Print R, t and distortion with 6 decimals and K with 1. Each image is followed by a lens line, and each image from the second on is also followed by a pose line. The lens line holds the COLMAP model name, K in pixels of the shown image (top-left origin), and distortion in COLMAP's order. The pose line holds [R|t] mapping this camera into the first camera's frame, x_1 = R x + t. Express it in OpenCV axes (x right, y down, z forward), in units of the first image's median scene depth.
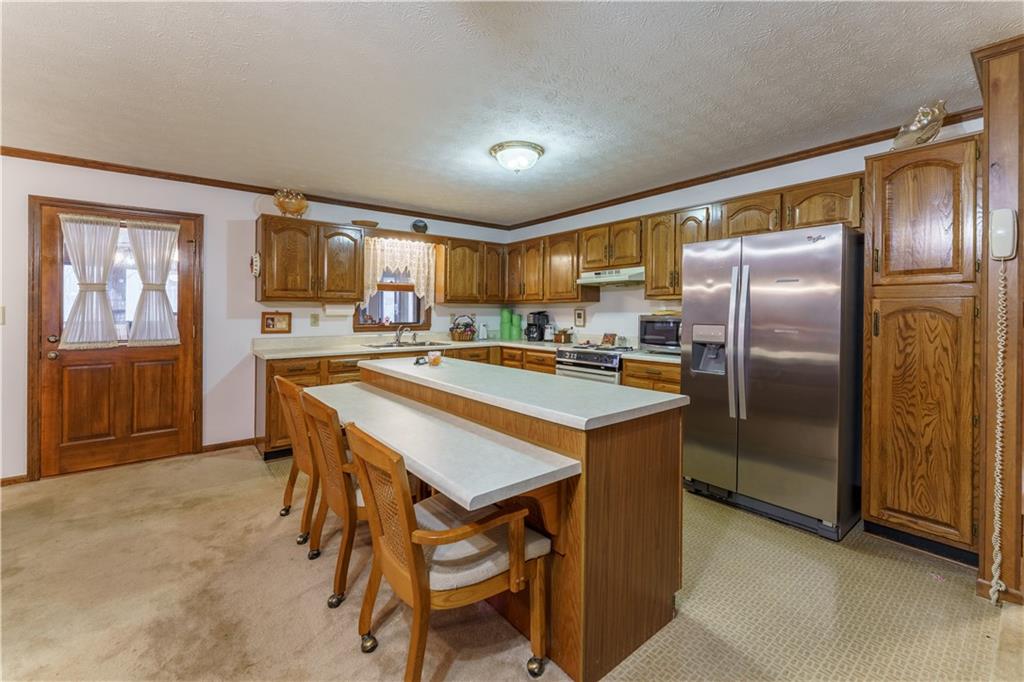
lens RADIAL K [[440.1, 0, 514.8], [0, 440.1, 328.7], [0, 0, 1]] dist [0.002754, 0.000704]
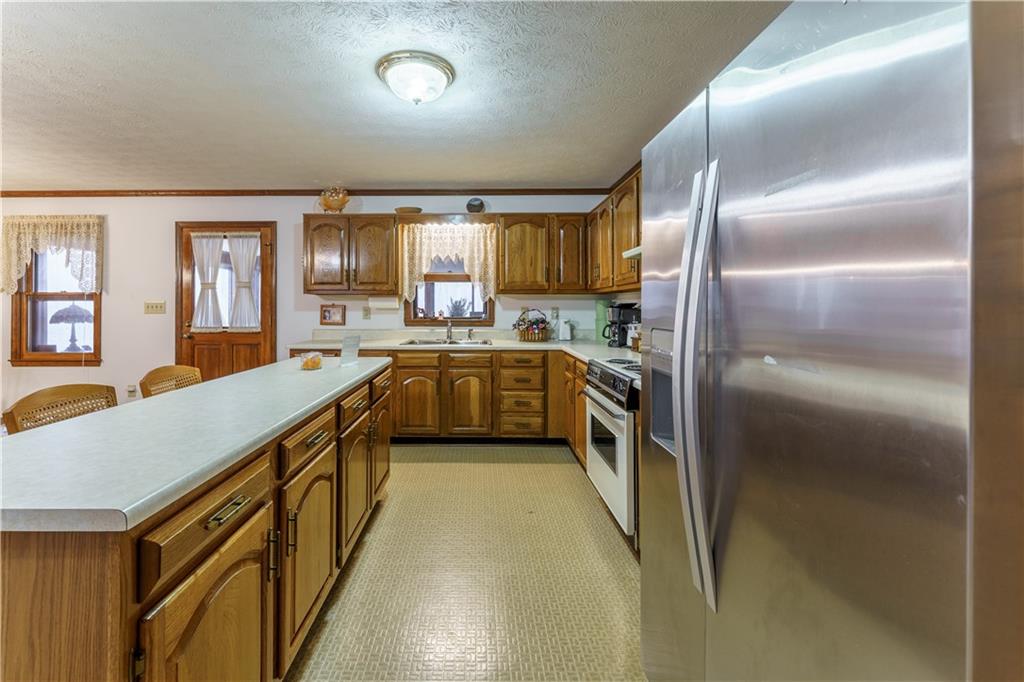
lens RADIAL K [[440.1, 0, 467.4], [0, 440.1, 310.5], [0, 0, 1]] dist [0.002754, 0.000704]
pose [[0.763782, 0.005523, -0.645451, 0.418817], [-0.025349, 0.999449, -0.021444, -0.010507], [0.644977, 0.032740, 0.763501, 0.428819]]
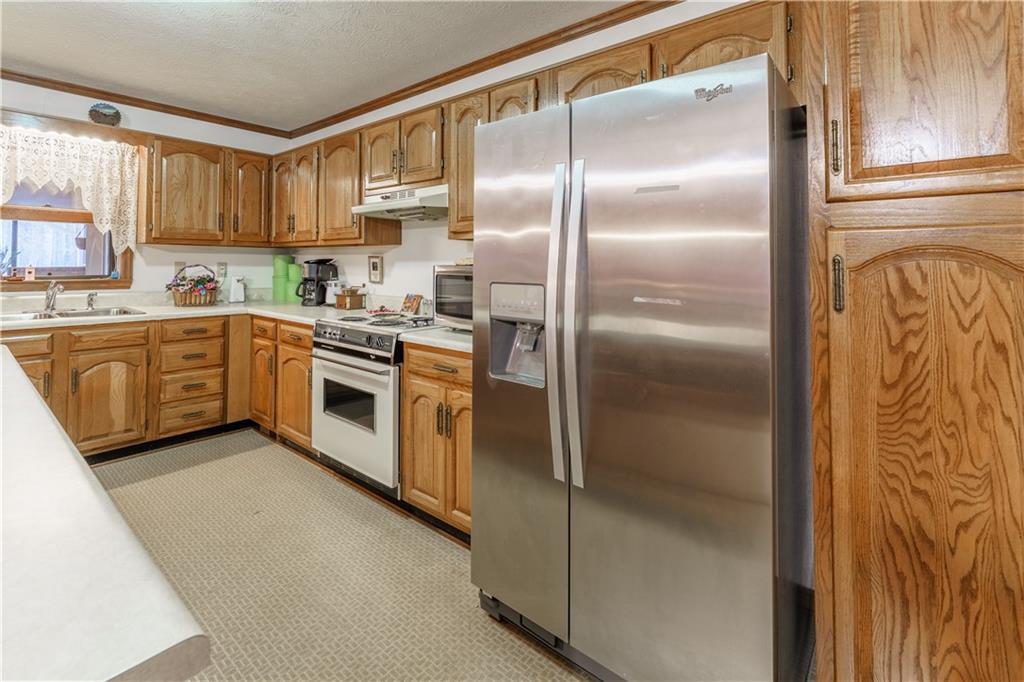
lens RADIAL K [[482.5, 0, 483.2], [0, 482.5, 256.0], [0, 0, 1]] dist [0.008998, -0.001545]
pose [[0.986330, 0.011935, 0.164347, 0.234183], [-0.002854, 0.998461, -0.055380, -0.007473], [-0.164755, 0.054154, 0.984847, 0.351087]]
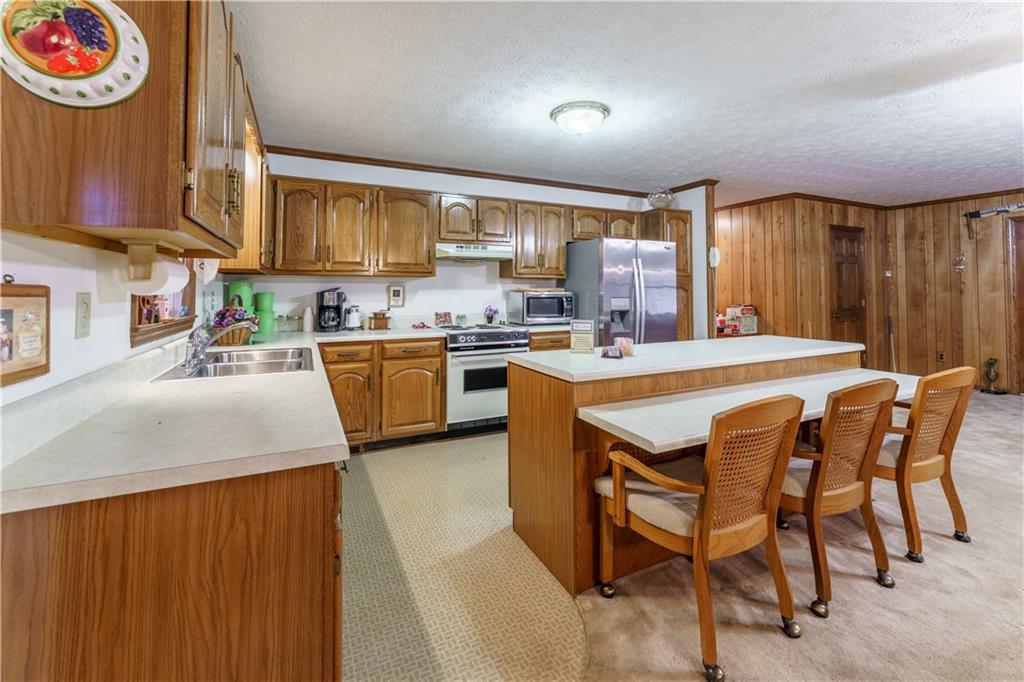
lens RADIAL K [[440.1, 0, 523.5], [0, 440.1, 266.9], [0, 0, 1]] dist [0.002754, 0.000704]
pose [[0.195813, 0.052434, 0.979238, -0.756942], [0.039927, 0.997315, -0.061386, -0.024110], [-0.979828, 0.051119, 0.193194, 0.769133]]
